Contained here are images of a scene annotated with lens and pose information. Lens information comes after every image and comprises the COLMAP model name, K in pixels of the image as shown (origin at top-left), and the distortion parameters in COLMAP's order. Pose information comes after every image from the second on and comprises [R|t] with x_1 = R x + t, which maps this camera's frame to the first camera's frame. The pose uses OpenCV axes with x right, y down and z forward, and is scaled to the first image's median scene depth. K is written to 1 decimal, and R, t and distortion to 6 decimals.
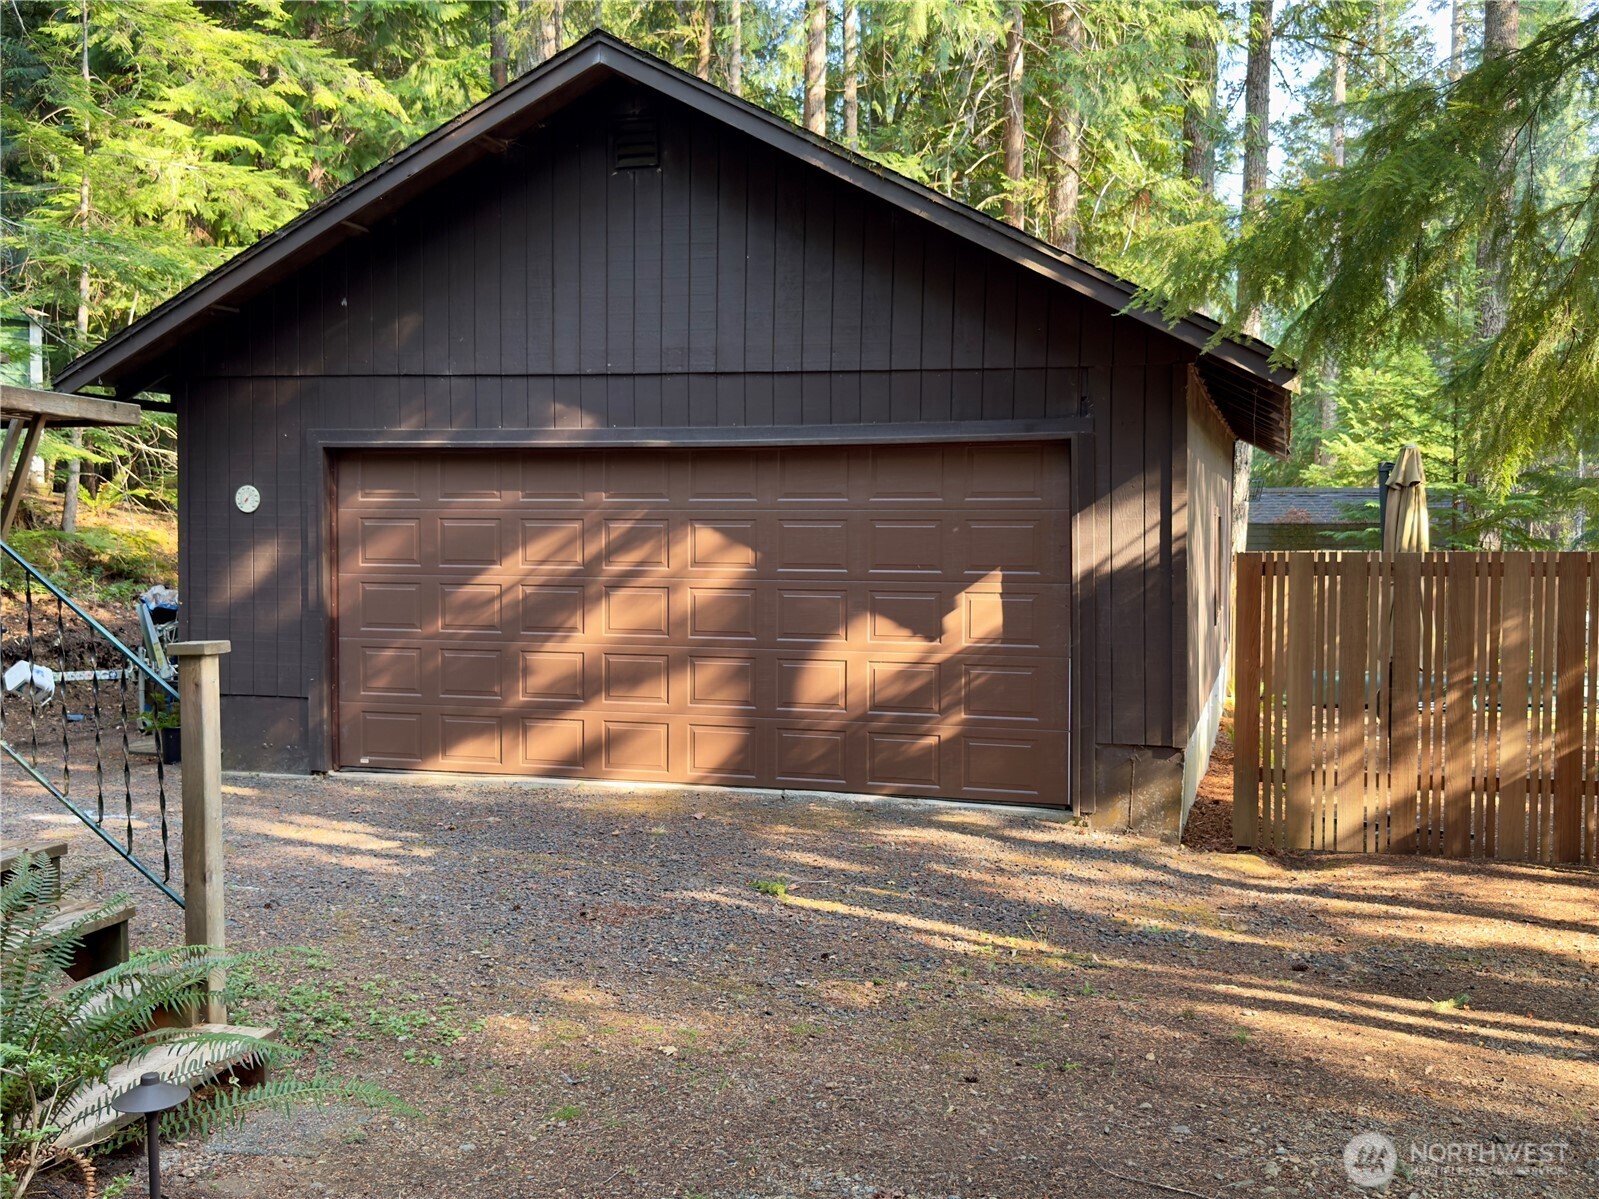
lens RADIAL K [[1482.6, 0, 799.5], [0, 1482.6, 599.5], [0, 0, 1]] dist [0.181764, -0.382505]
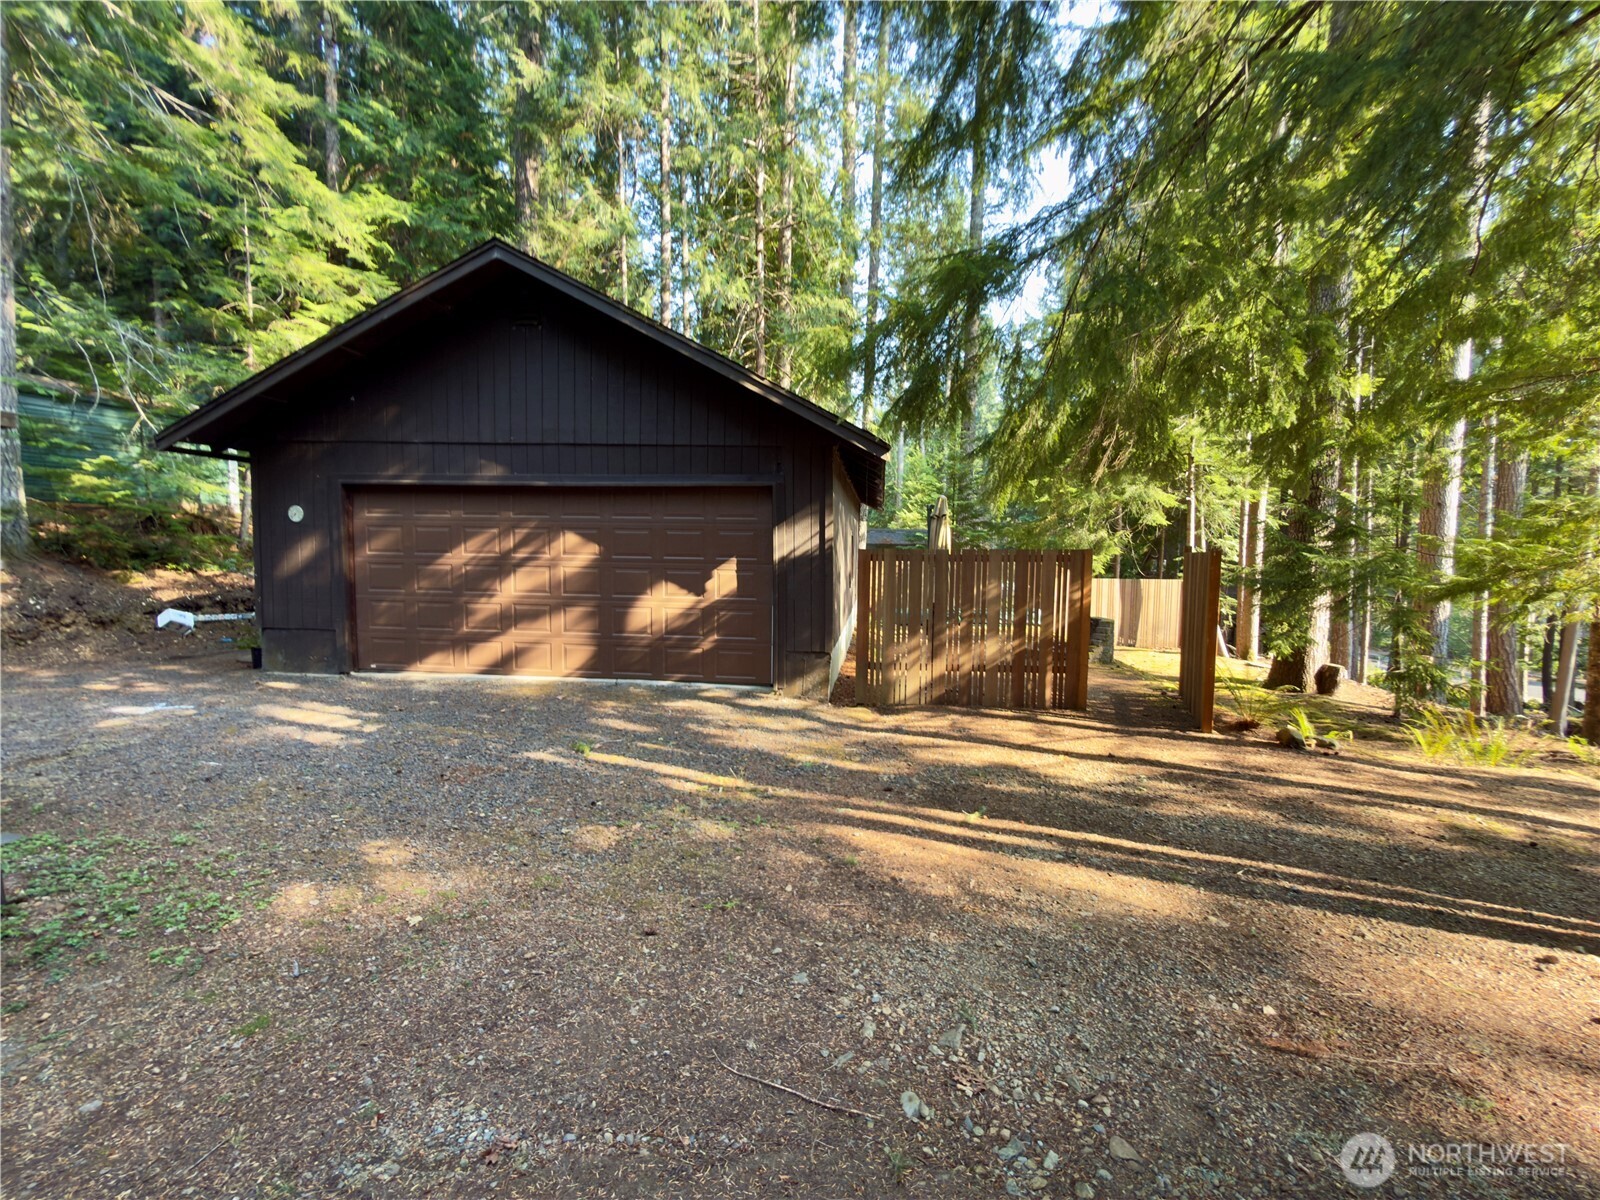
lens RADIAL K [[640.5, 0, 800.2], [0, 640.5, 598.0], [0, 0, 1]] dist [-0.000500, 0.000838]
pose [[0.982754, -0.004300, 0.184868, 0.071511], [-0.001452, 0.999519, 0.030964, 0.006186], [-0.184912, -0.030699, 0.982276, 0.224005]]
